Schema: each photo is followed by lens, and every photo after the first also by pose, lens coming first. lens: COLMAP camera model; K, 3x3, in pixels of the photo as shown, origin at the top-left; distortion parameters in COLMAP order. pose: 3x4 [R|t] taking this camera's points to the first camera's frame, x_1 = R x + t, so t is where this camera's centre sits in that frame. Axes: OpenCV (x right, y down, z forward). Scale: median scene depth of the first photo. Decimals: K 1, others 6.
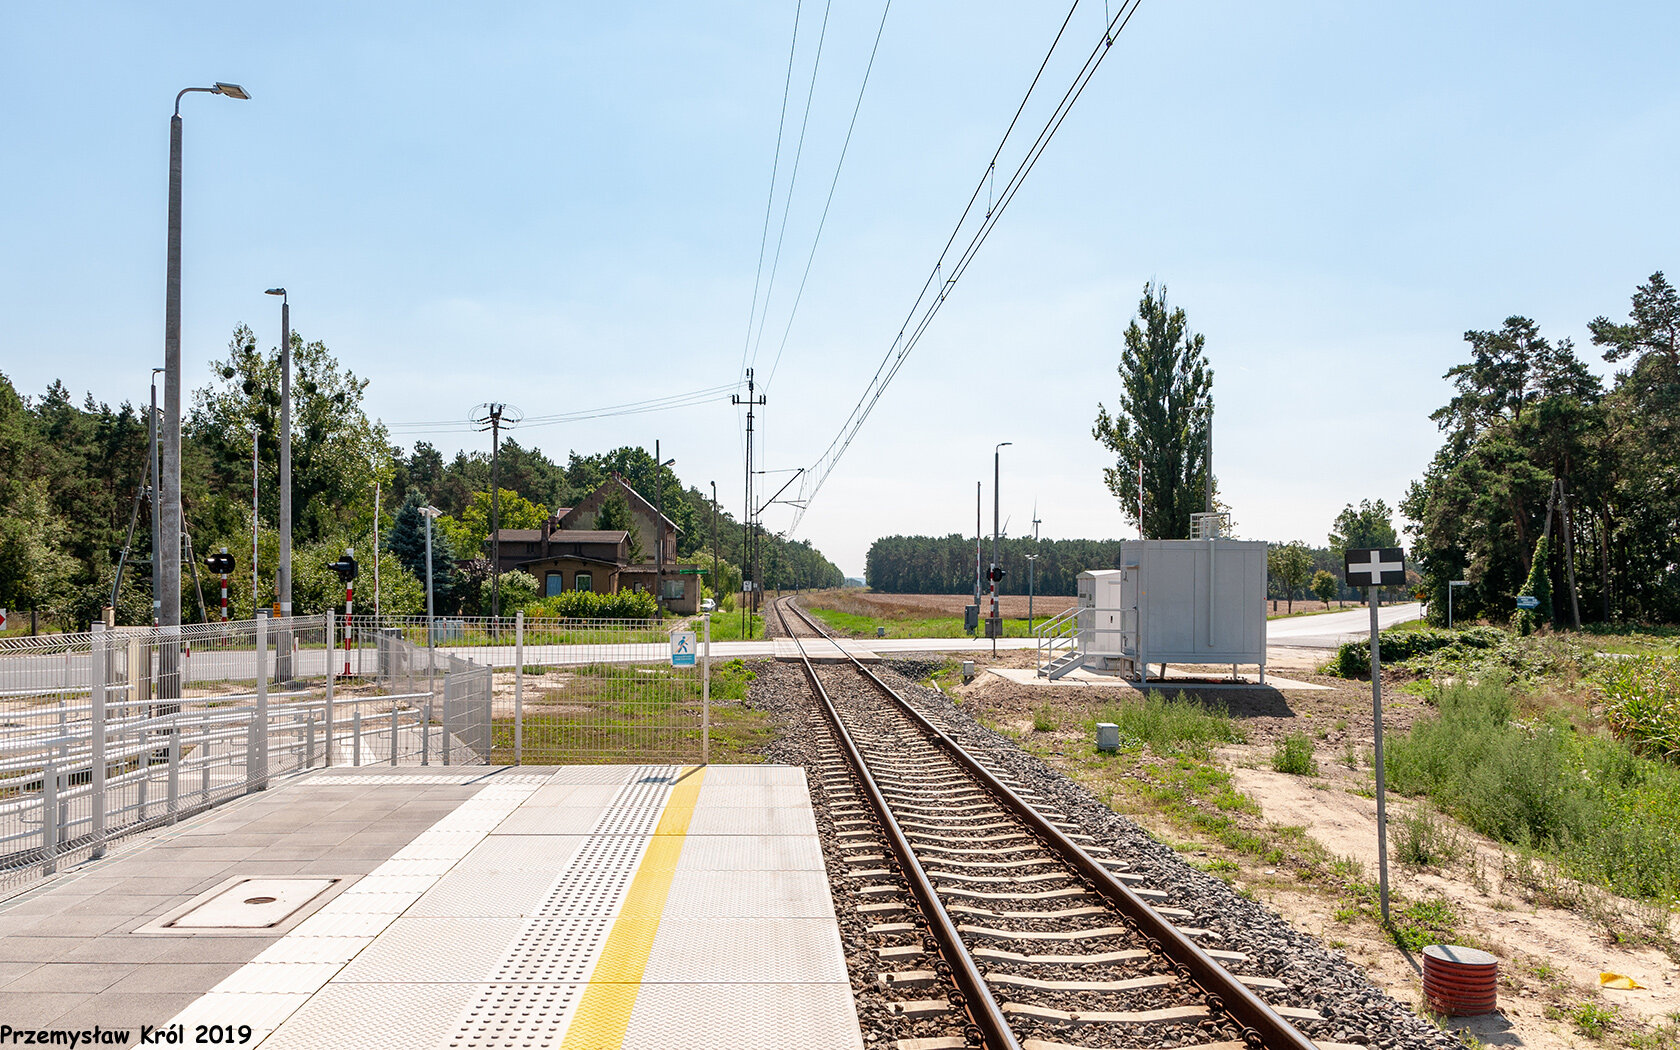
lens RADIAL K [[2114.0, 0, 840.0], [0, 2114.0, 525.0], [0, 0, 1]] dist [0.115445, 0.017295]
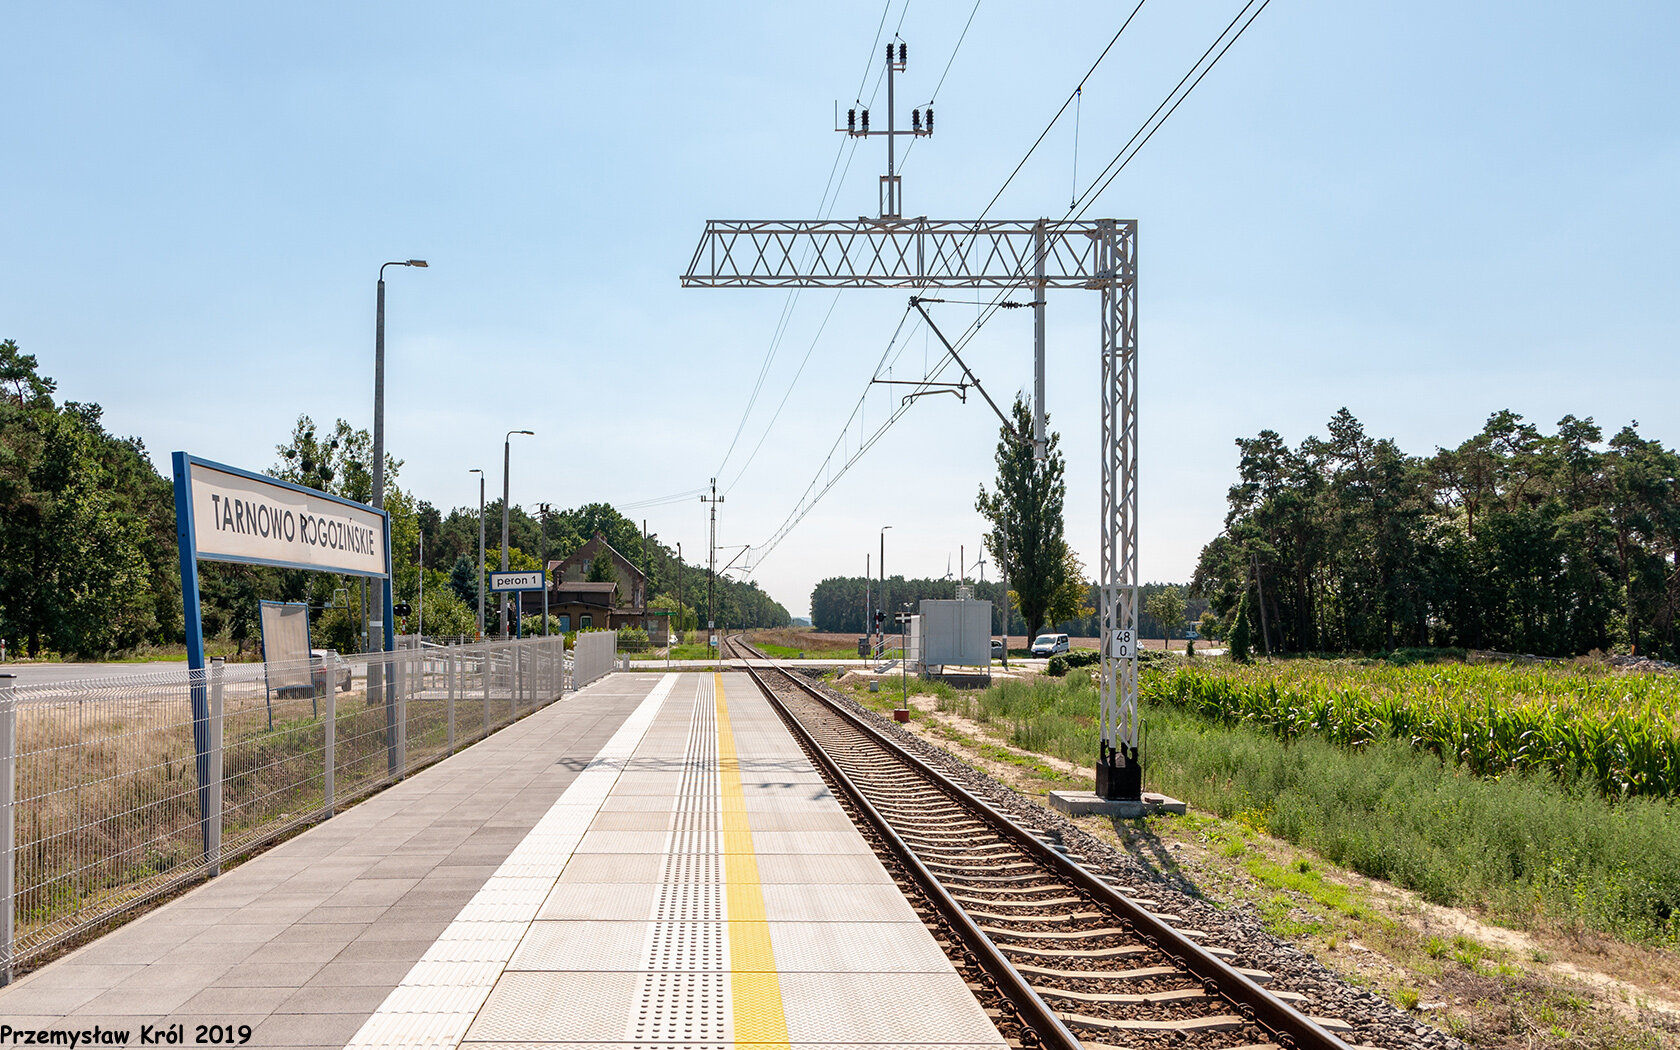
lens RADIAL K [[2114.0, 0, 840.0], [0, 2114.0, 525.0], [0, 0, 1]] dist [0.115445, 0.017295]
pose [[0.999687, 0.003458, 0.024771, 0.005740], [-0.002992, 0.999818, -0.018826, -0.007830], [-0.024832, 0.018746, 0.999516, -0.286543]]
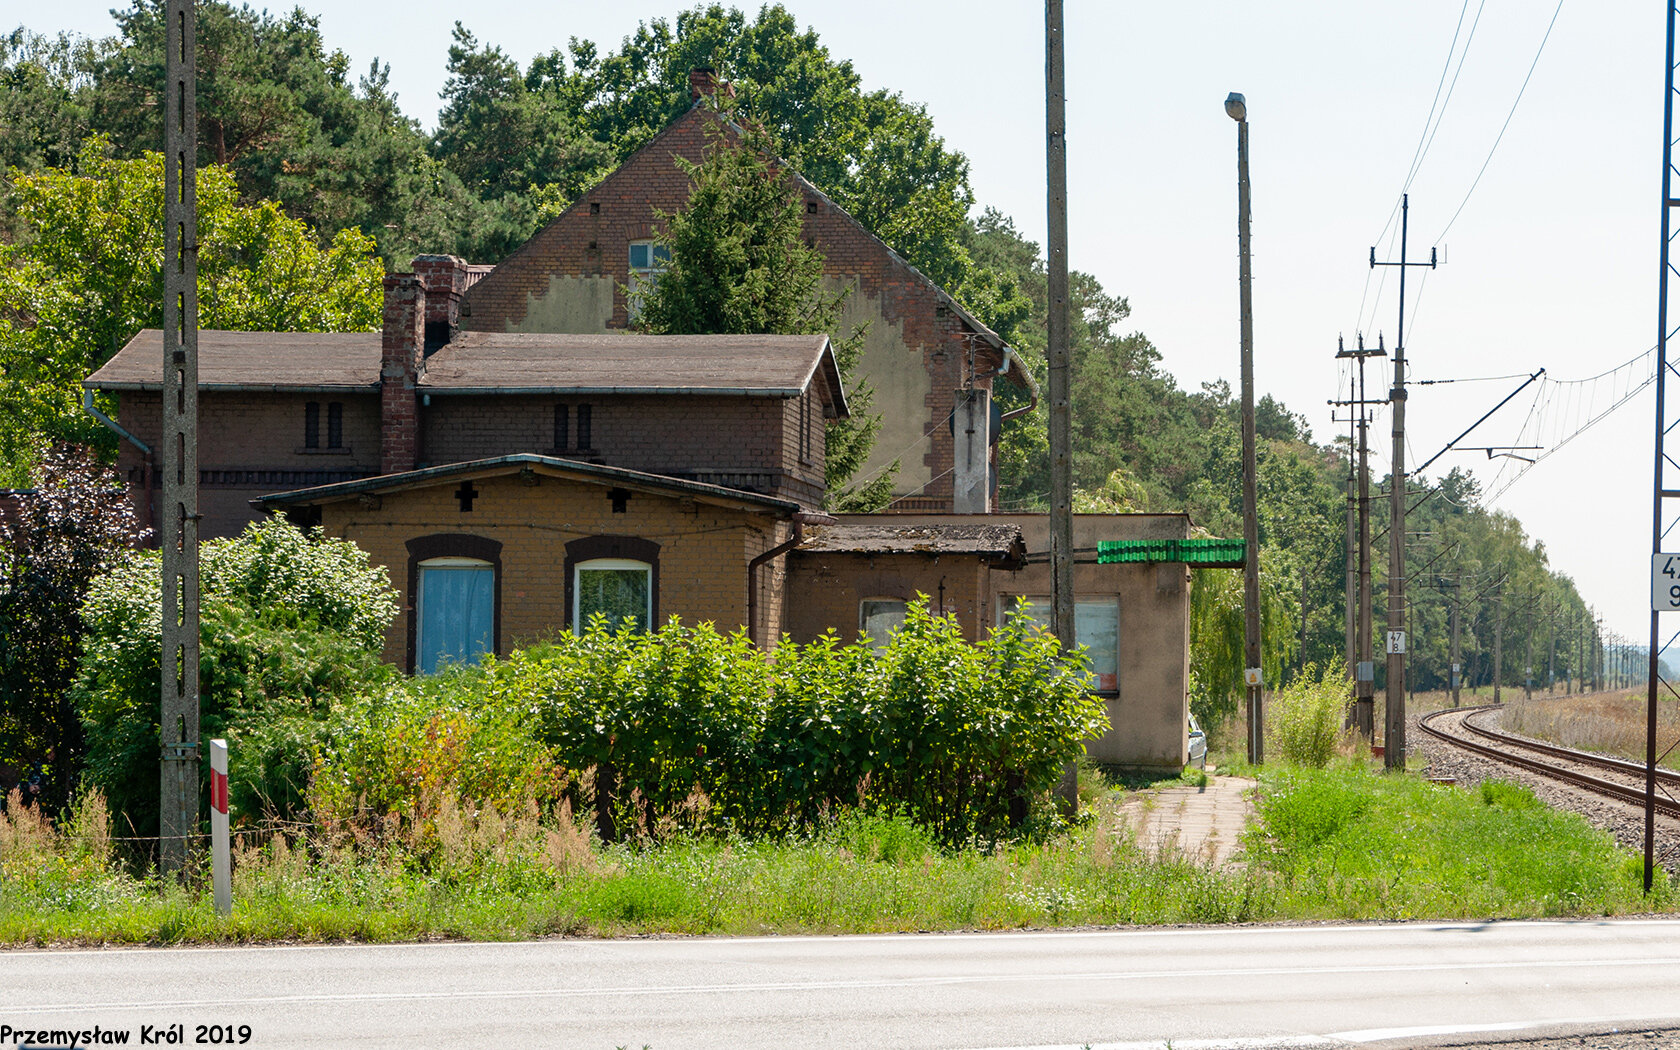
lens RADIAL K [[9143.2, 0, 840.0], [0, 9143.2, 525.0], [0, 0, 1]] dist [-0.427954, -2.545842]
pose [[0.996833, -0.004480, -0.079391, -0.030523], [0.005399, 0.999921, 0.011374, 0.009253], [0.079334, -0.011767, 0.996779, 0.165210]]
